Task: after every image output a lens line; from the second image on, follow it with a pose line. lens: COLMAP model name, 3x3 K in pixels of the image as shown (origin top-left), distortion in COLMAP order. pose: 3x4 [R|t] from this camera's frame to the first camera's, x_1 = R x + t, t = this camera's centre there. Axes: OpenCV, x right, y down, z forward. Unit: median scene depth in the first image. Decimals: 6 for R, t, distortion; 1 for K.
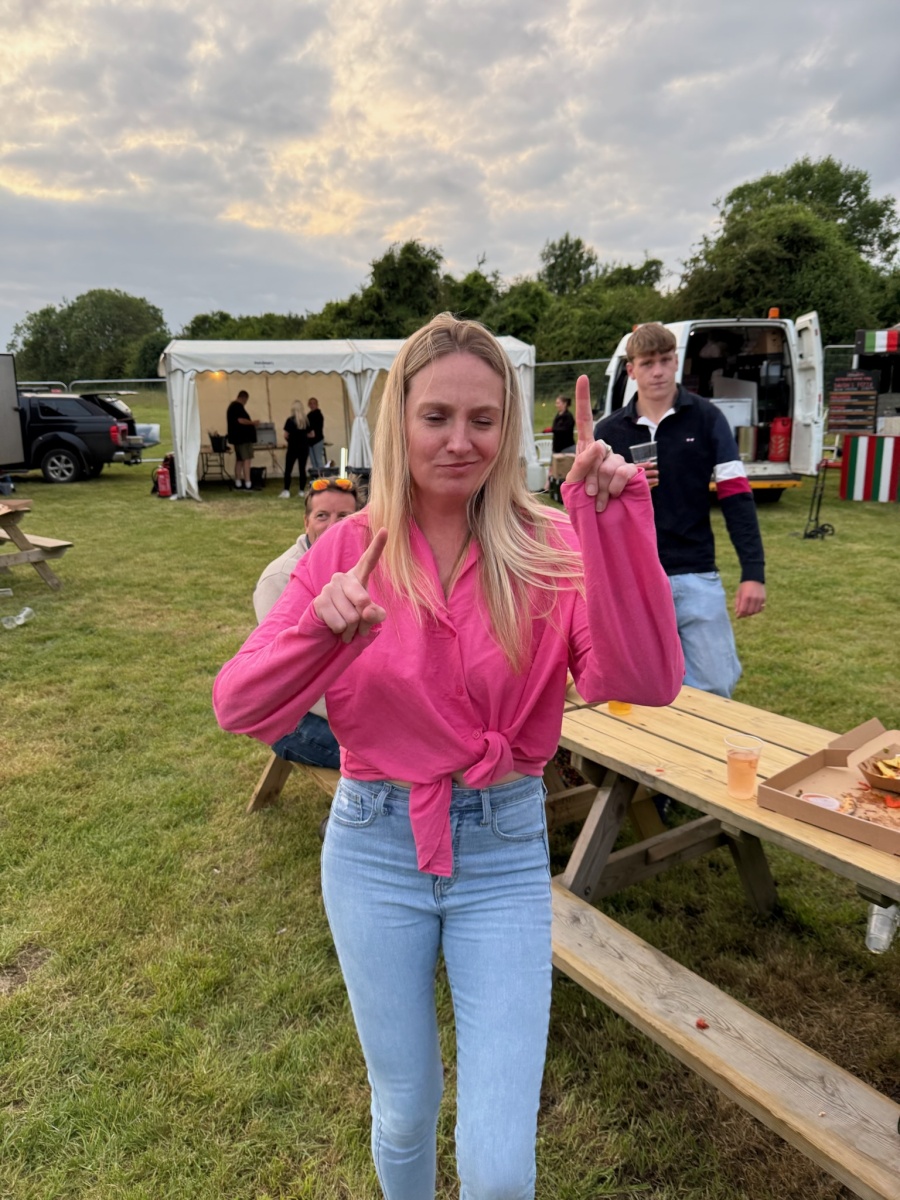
lens RADIAL K [[855.5, 0, 450.0], [0, 855.5, 600.0], [0, 0, 1]] dist [0.035929, -0.093928]
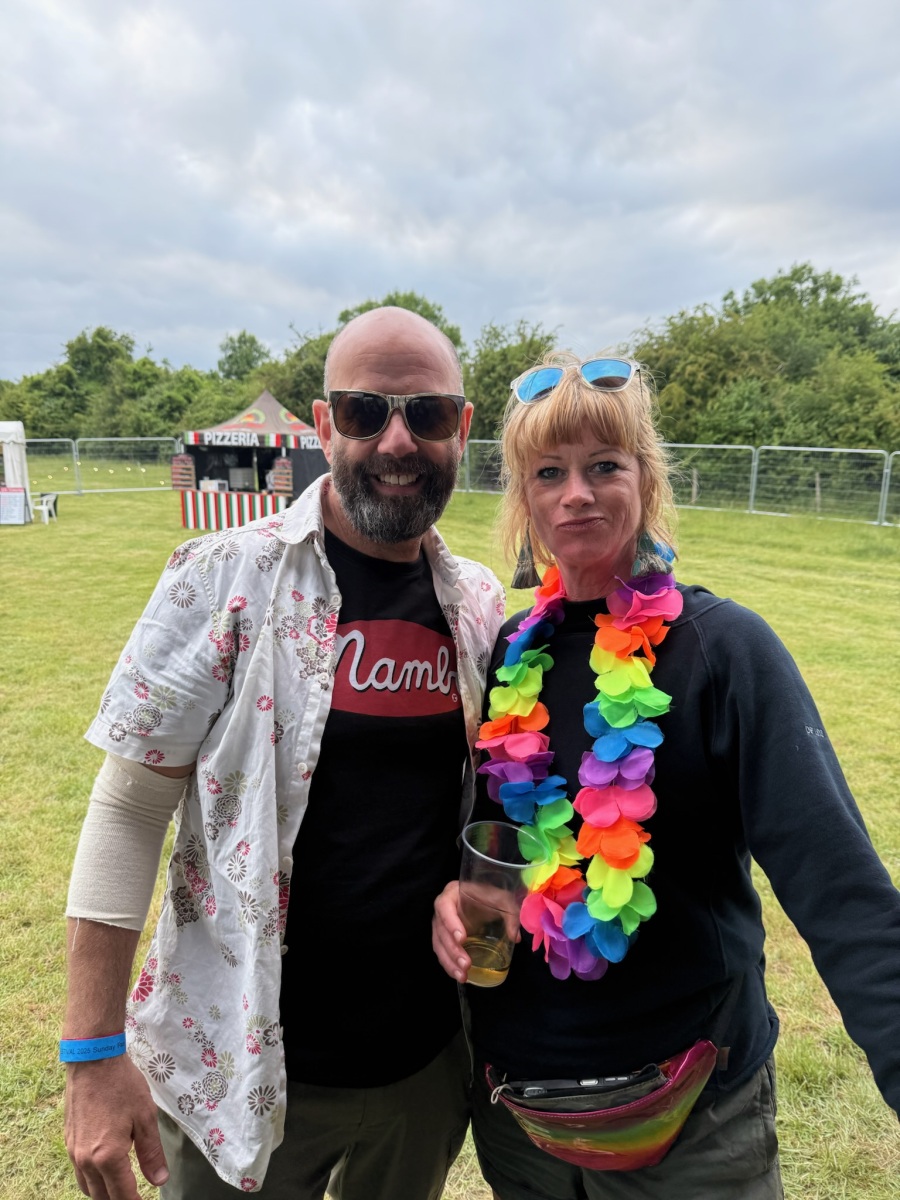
lens RADIAL K [[855.5, 0, 450.0], [0, 855.5, 600.0], [0, 0, 1]] dist [0.035929, -0.093928]
pose [[0.974013, 0.000355, 0.226494, 0.173983], [0.017240, 0.996981, -0.075702, 0.049113], [-0.225837, 0.077640, 0.971066, -0.228901]]
